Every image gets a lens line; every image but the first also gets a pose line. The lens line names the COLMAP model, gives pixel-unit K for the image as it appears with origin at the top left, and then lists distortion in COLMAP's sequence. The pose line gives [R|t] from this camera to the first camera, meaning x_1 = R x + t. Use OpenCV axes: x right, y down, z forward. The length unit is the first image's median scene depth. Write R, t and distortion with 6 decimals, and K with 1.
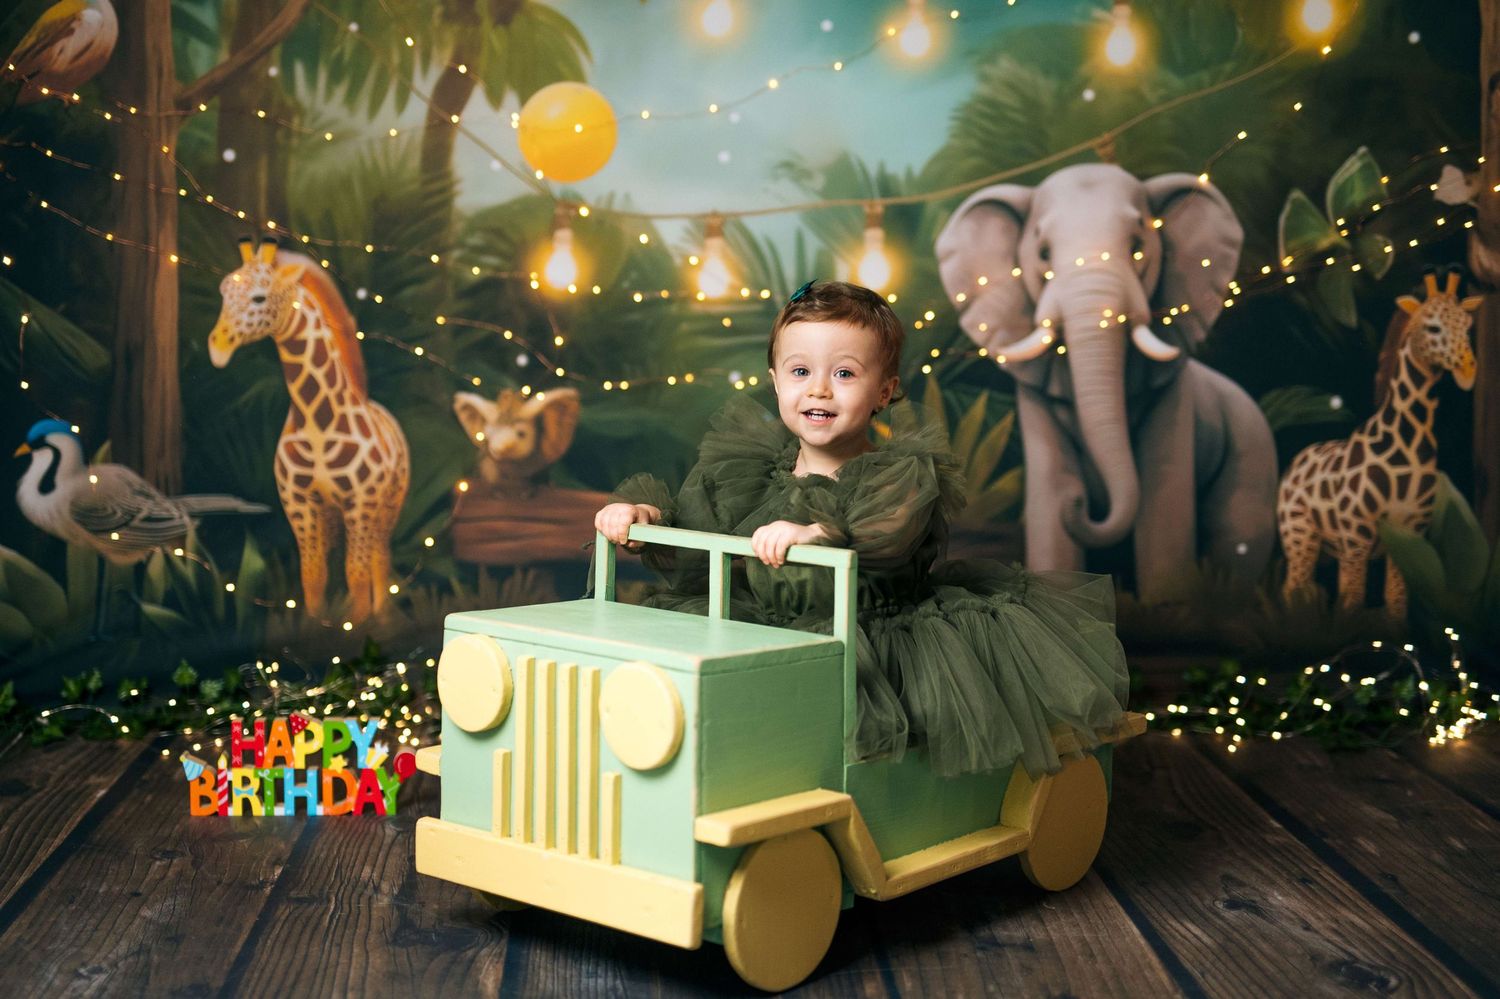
lens RADIAL K [[2190.4, 0, 728.5], [0, 2190.4, 490.9], [0, 0, 1]] dist [0.017548, 0.057920]
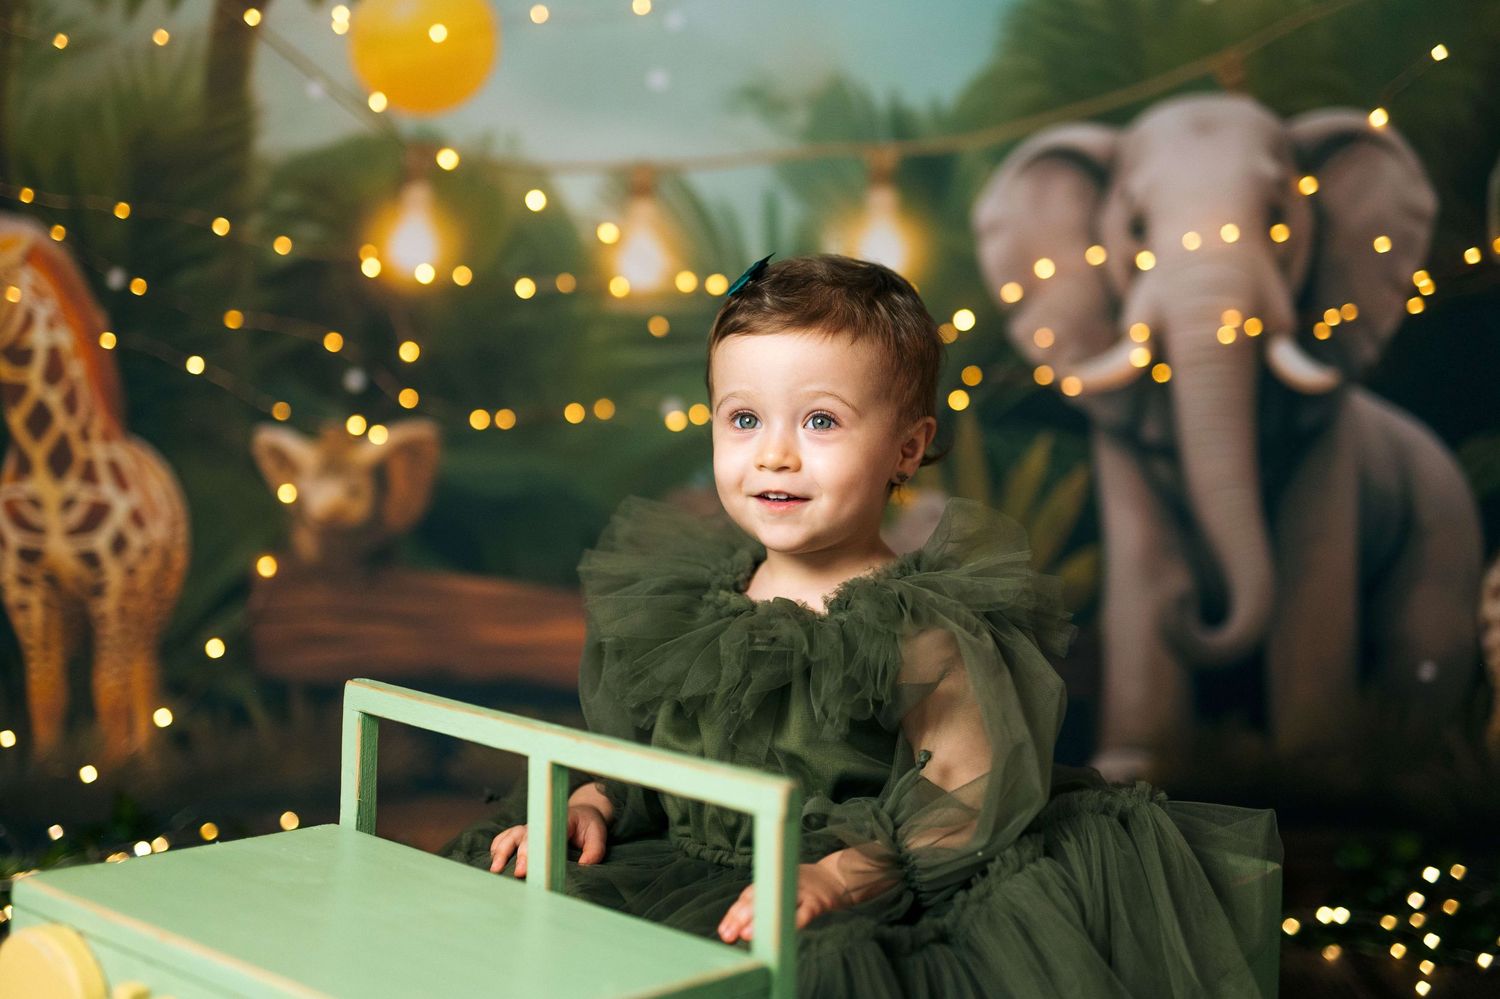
lens RADIAL K [[2186.1, 0, 716.6], [0, 2186.1, 433.5], [0, 0, 1]] dist [0.025723, 0.047120]
pose [[0.999872, 0.011014, -0.011590, 0.024444], [-0.011296, 0.999635, -0.024557, -0.028217], [0.011315, 0.024685, 0.999631, 0.333252]]
